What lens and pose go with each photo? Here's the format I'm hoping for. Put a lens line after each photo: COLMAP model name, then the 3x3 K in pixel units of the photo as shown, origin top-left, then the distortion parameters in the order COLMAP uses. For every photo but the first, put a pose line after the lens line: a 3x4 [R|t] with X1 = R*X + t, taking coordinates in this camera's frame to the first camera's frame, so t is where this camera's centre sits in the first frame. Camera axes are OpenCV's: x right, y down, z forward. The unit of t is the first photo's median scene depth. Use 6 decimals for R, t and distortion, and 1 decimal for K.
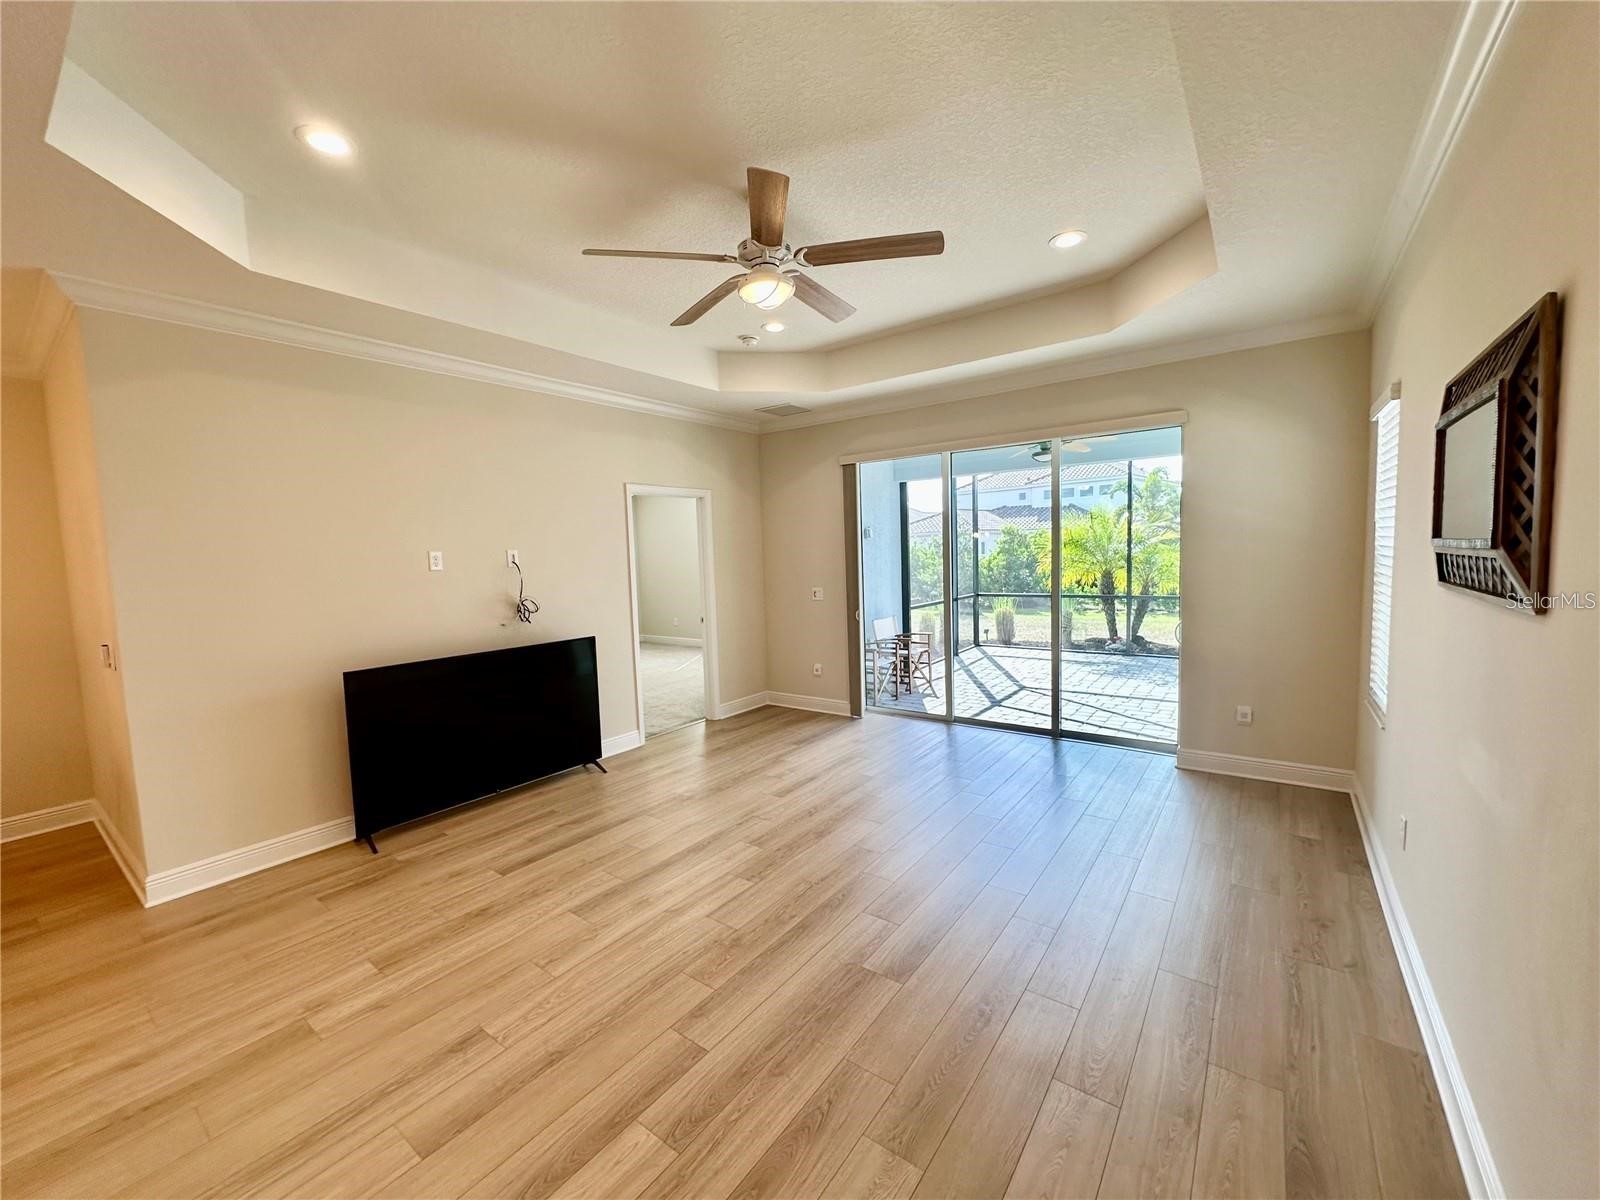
lens RADIAL K [[634.9, 0, 795.4], [0, 634.9, 601.1], [0, 0, 1]] dist [-0.004606, 0.000405]
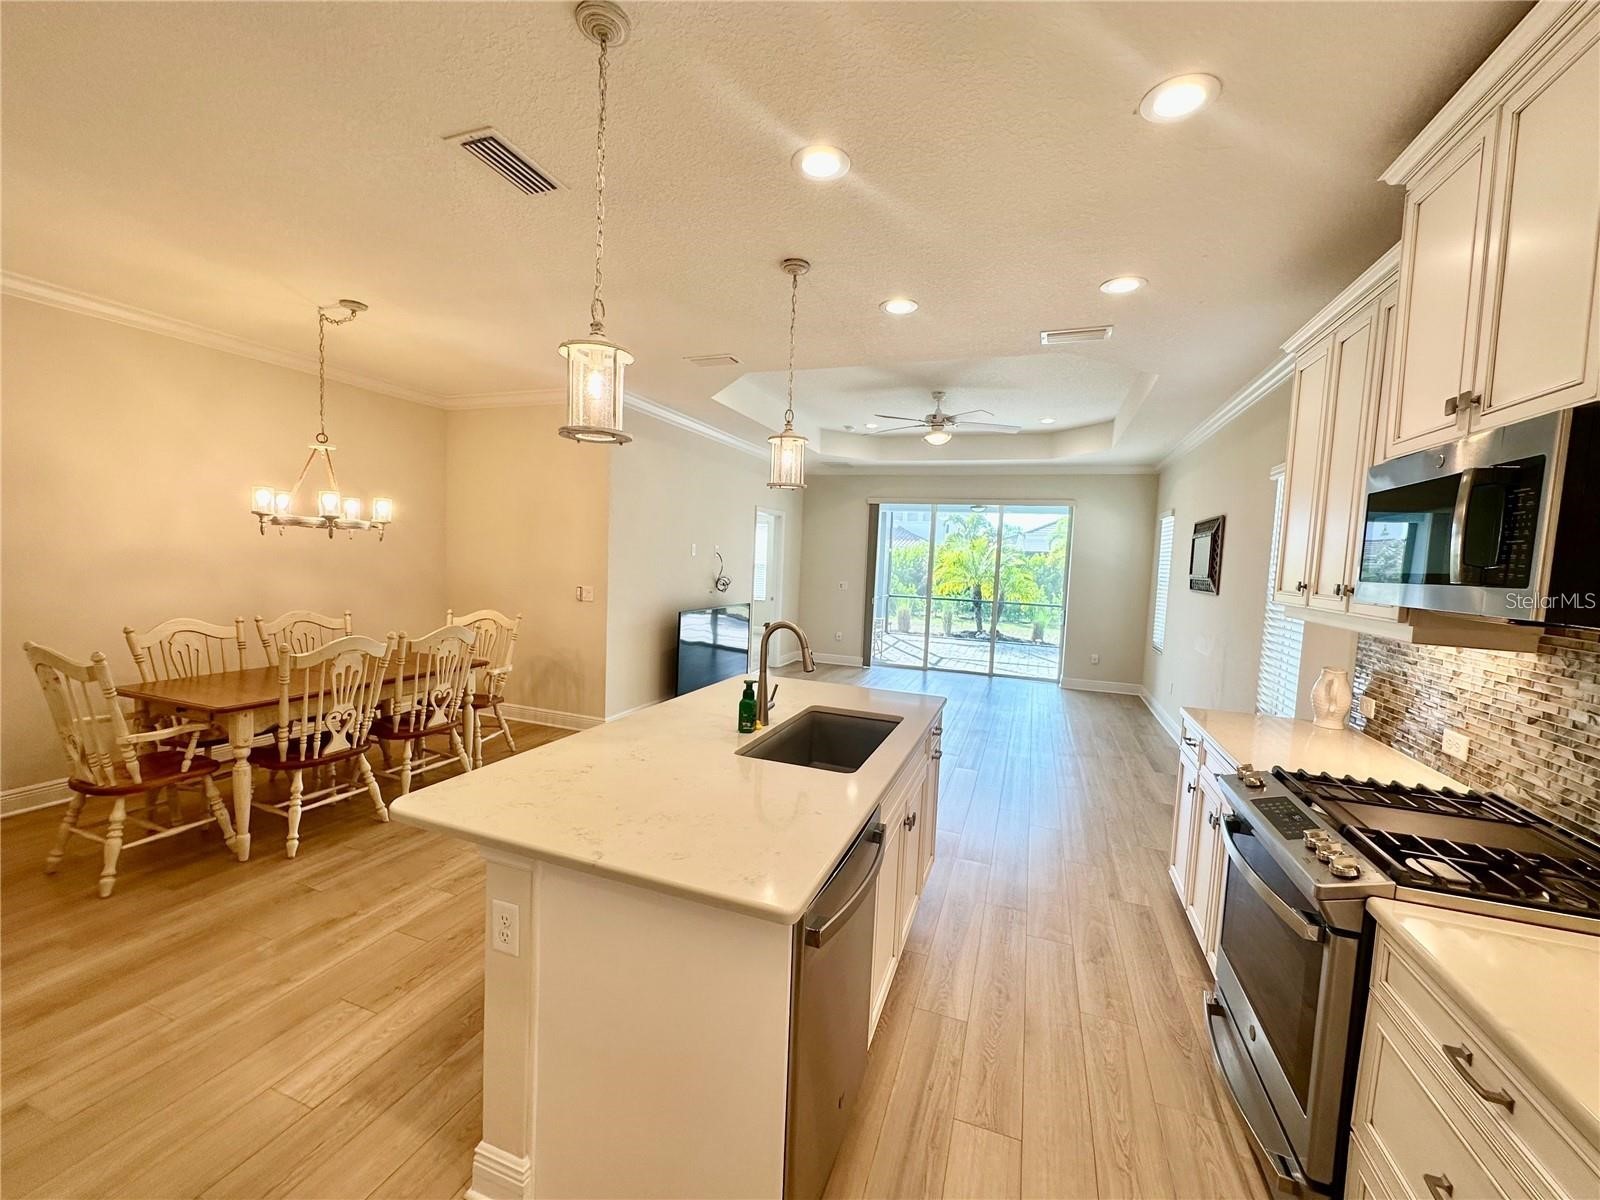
lens RADIAL K [[634.9, 0, 799.0], [0, 634.9, 601.5], [0, 0, 1]] dist [-0.004606, 0.000405]
pose [[0.957135, 0.050554, 0.285198, -0.706141], [-0.049218, 0.998718, -0.011855, 0.068768], [-0.285431, -0.002690, 0.958395, -0.590935]]
